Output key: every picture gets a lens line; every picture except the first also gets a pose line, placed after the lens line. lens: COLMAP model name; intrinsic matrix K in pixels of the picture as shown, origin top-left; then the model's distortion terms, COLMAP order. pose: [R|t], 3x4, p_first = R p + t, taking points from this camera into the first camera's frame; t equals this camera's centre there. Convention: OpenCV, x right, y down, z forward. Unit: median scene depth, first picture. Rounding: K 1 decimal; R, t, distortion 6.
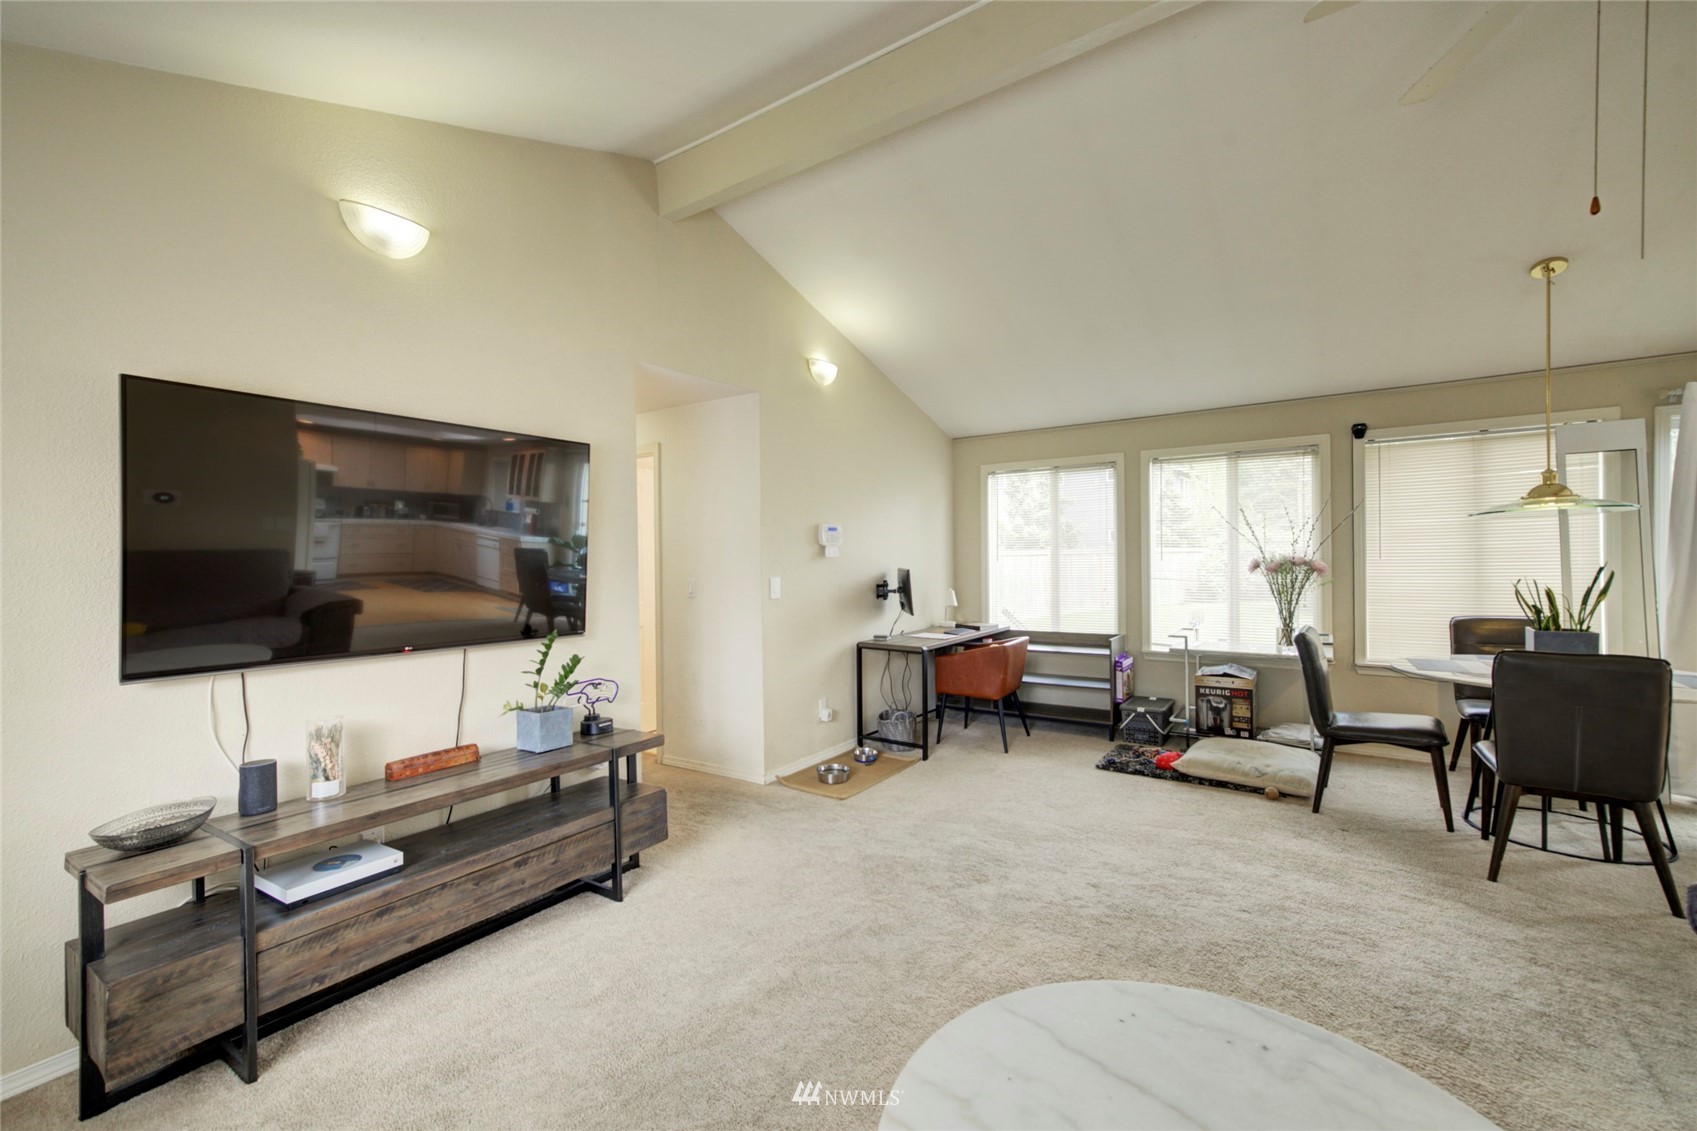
lens RADIAL K [[711.0, 0, 848.5], [0, 711.0, 565.5], [0, 0, 1]] dist [0.012962, 0.000004]
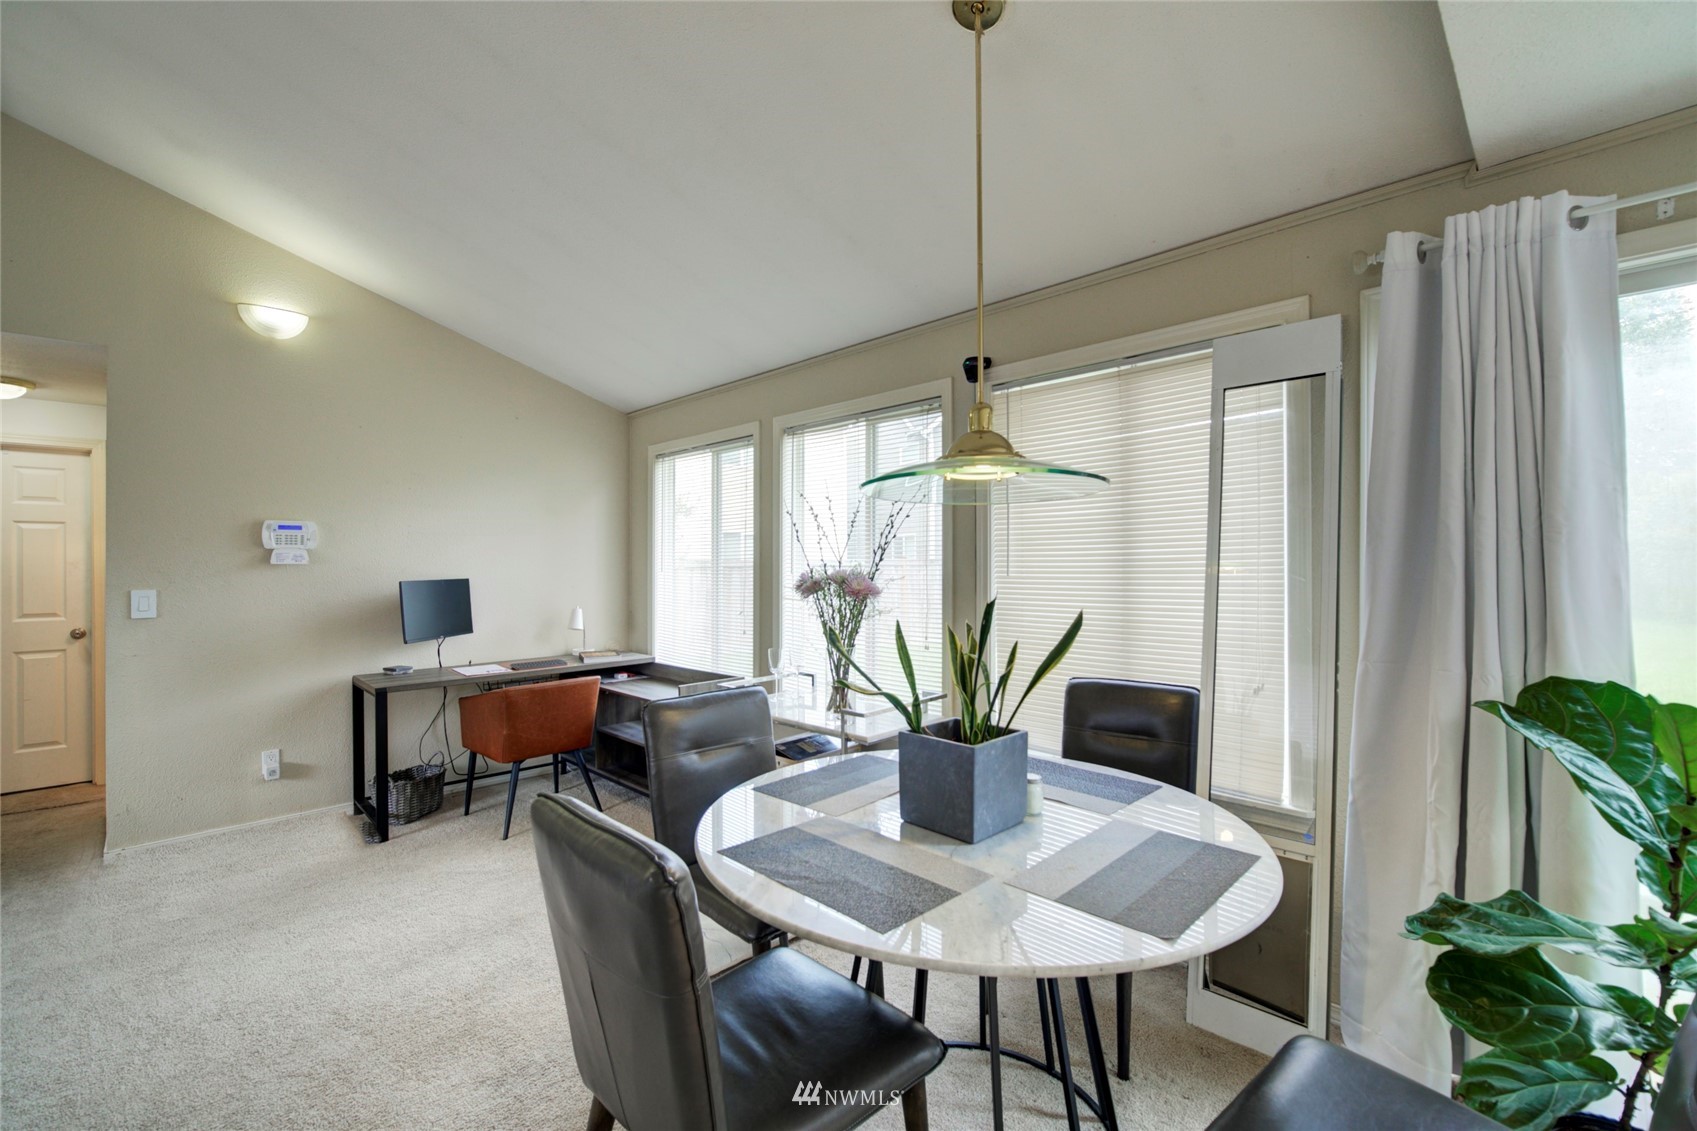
lens RADIAL K [[723.8, 0, 843.6], [0, 723.8, 562.8], [0, 0, 1]] dist [-0.014490, 0.000763]
pose [[0.983476, 0.009374, -0.180797, 0.725791], [-0.011594, 0.999870, -0.011228, -0.011486], [0.180668, 0.013138, 0.983456, 0.365663]]
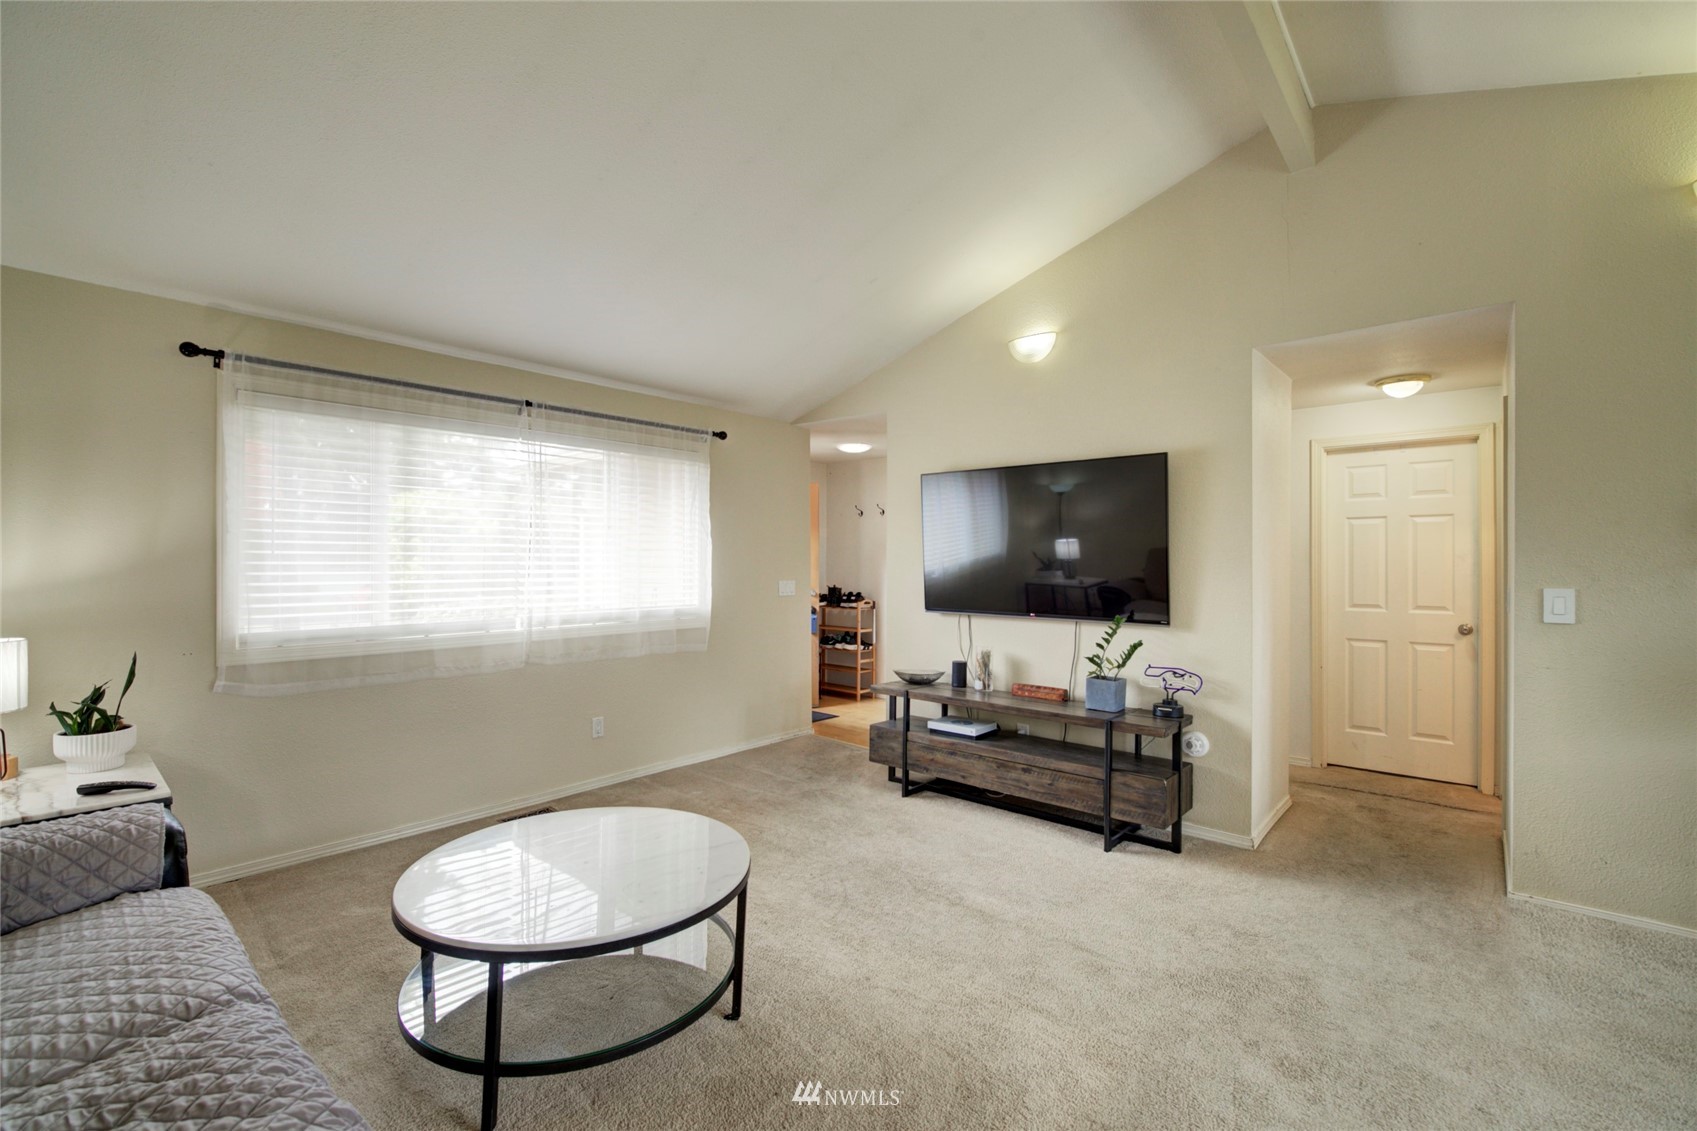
lens RADIAL K [[723.8, 0, 843.6], [0, 723.8, 562.8], [0, 0, 1]] dist [-0.014490, 0.000763]
pose [[-0.113562, 0.016974, -0.993386, 0.543814], [-0.008751, 0.999798, 0.018084, -0.010709], [0.993492, 0.010746, -0.113390, 0.431174]]
